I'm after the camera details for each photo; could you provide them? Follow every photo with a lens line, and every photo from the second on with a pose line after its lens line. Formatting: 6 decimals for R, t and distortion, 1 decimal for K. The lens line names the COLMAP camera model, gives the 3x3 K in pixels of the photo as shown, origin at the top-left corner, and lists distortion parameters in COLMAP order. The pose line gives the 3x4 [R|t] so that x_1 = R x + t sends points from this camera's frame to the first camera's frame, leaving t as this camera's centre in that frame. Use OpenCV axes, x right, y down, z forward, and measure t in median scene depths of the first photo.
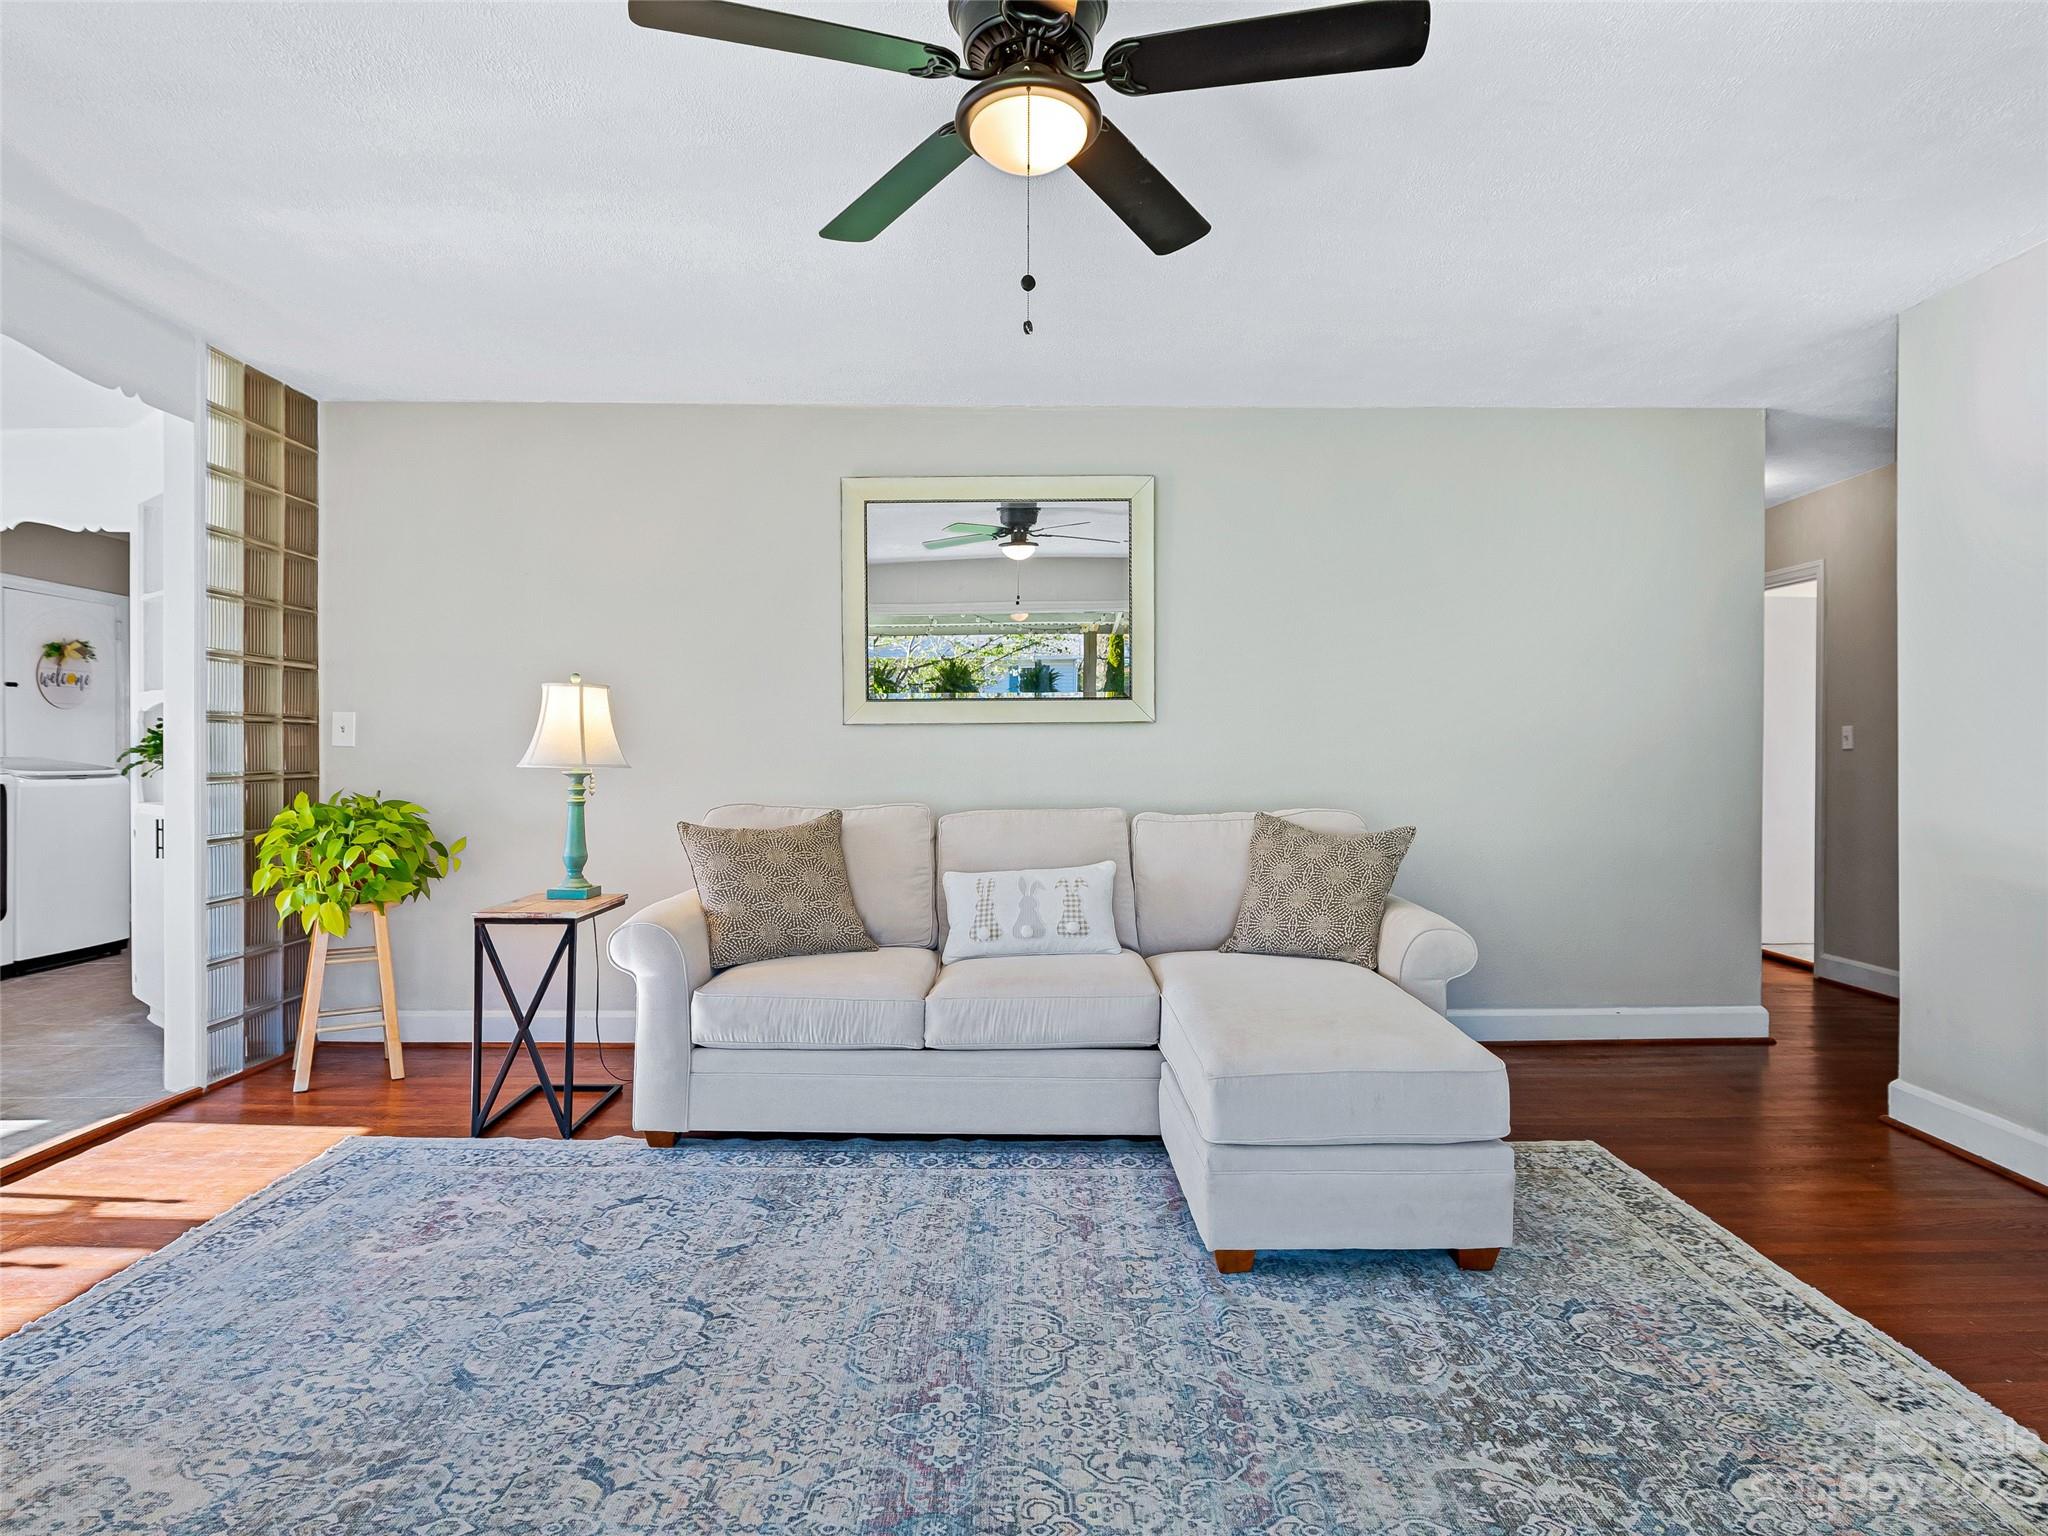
lens RADIAL K [[1088.6, 0, 1011.3], [0, 1088.6, 759.2], [0, 0, 1]] dist [-0.003645, -0.001706]
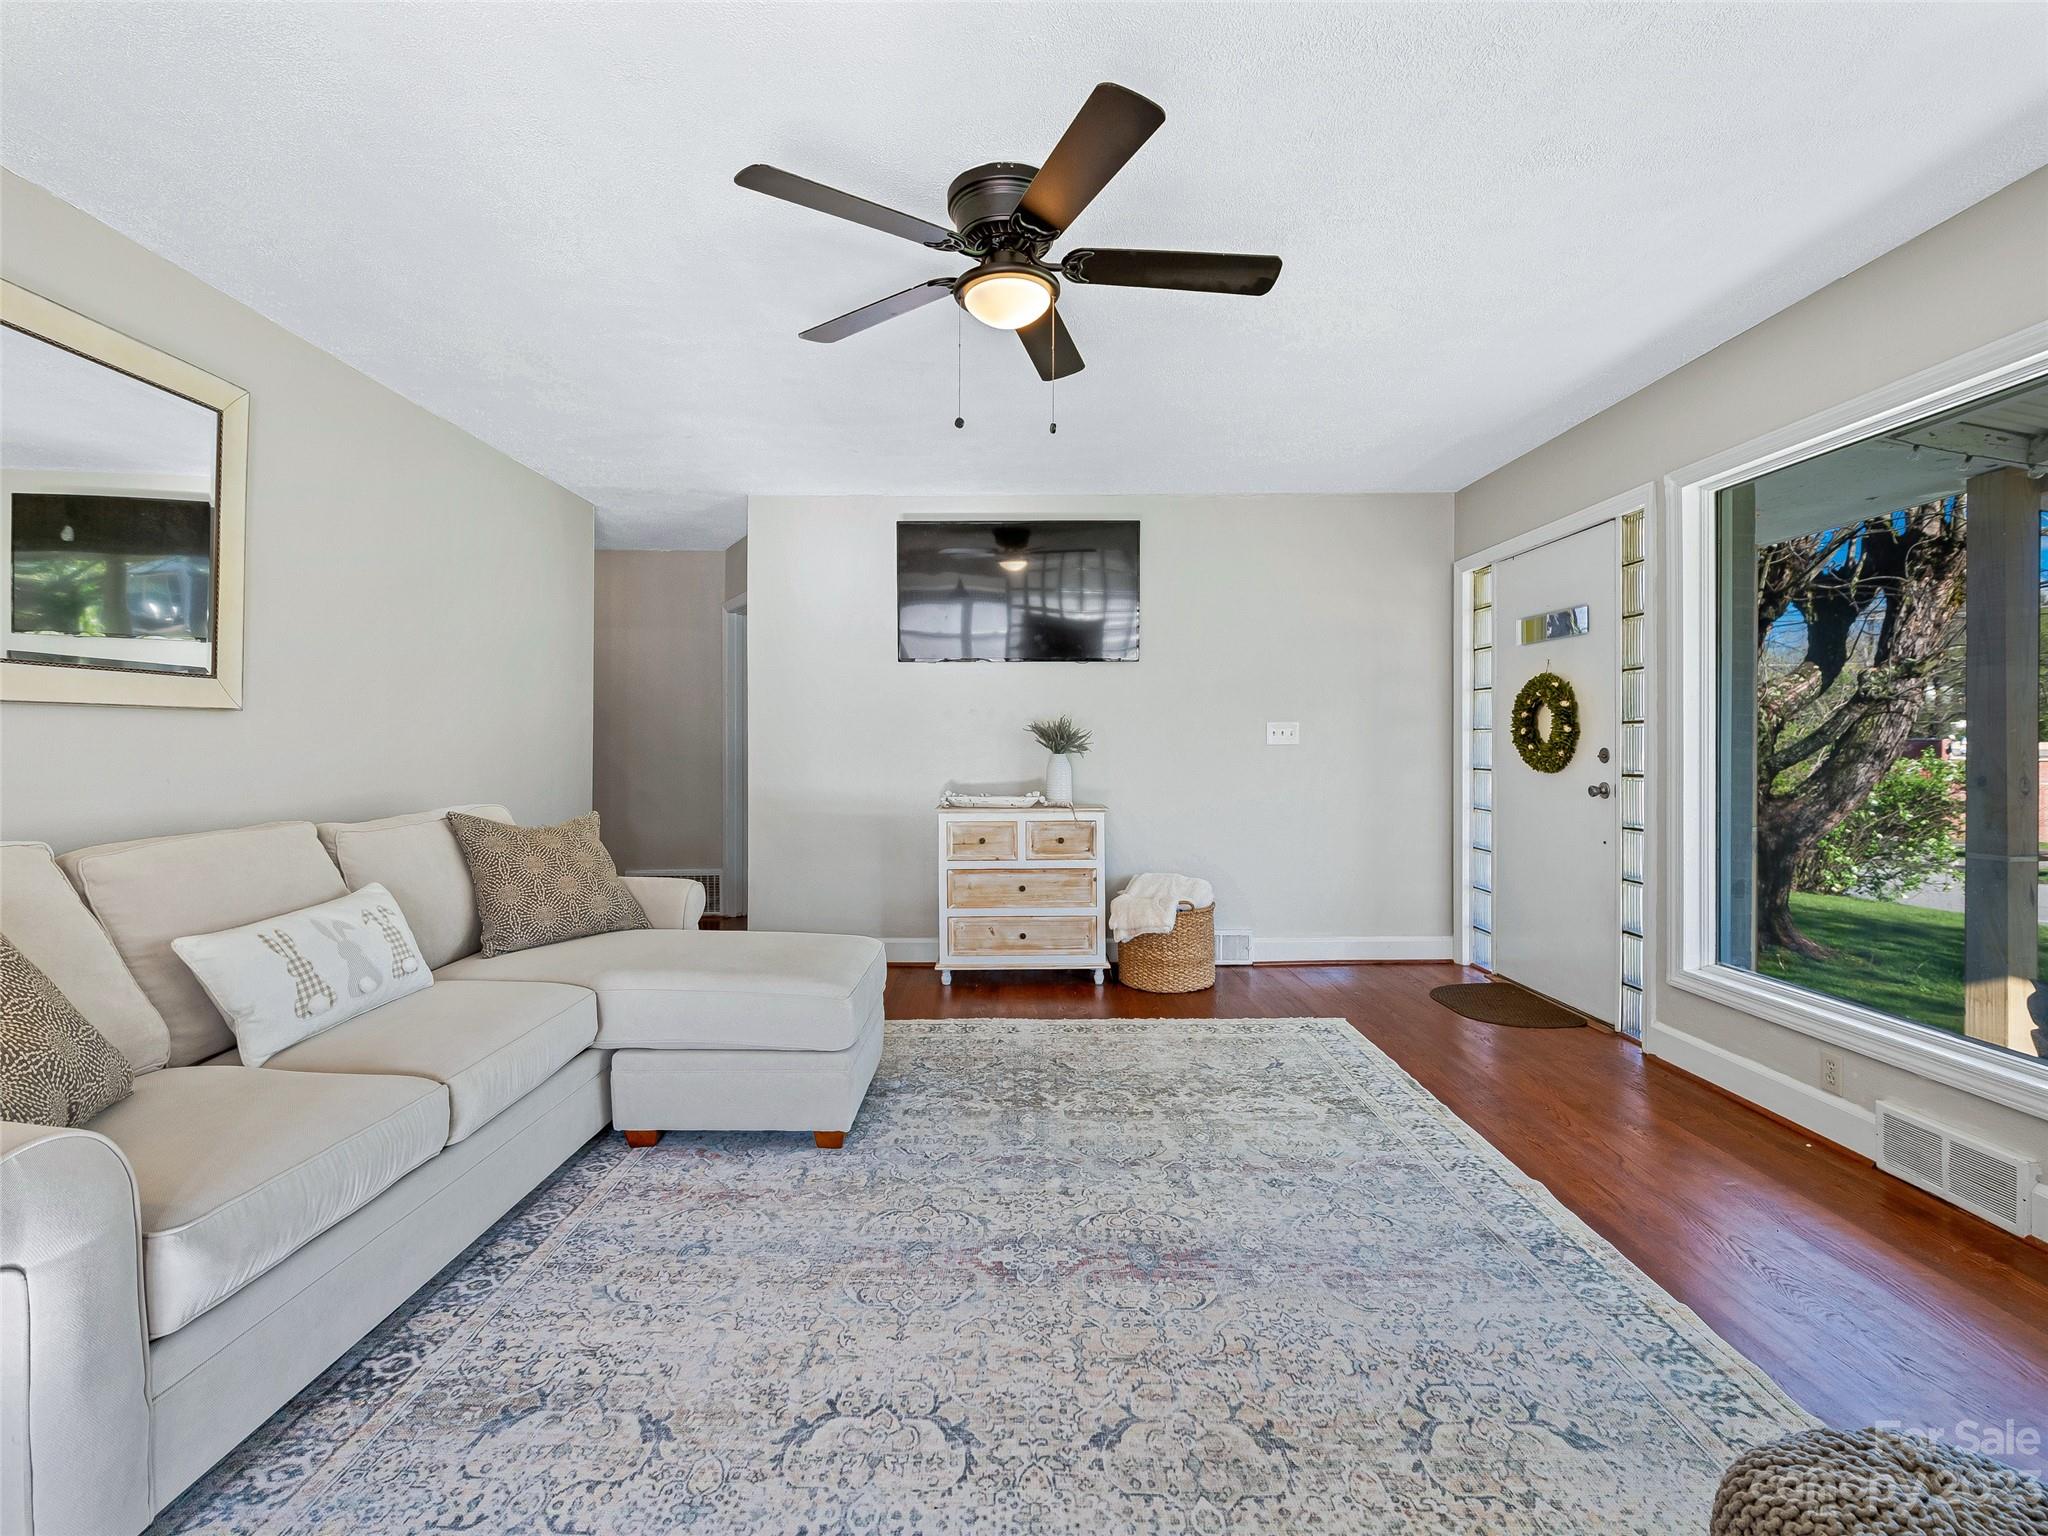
lens RADIAL K [[930.8, 0, 1028.7], [0, 930.8, 738.4], [0, 0, 1]] dist [-0.013221, -0.000912]
pose [[-0.007805, 0.007017, 0.999945, -1.002030], [0.006799, 0.999953, -0.006964, -0.010700], [-0.999946, 0.006745, -0.007853, 0.844916]]
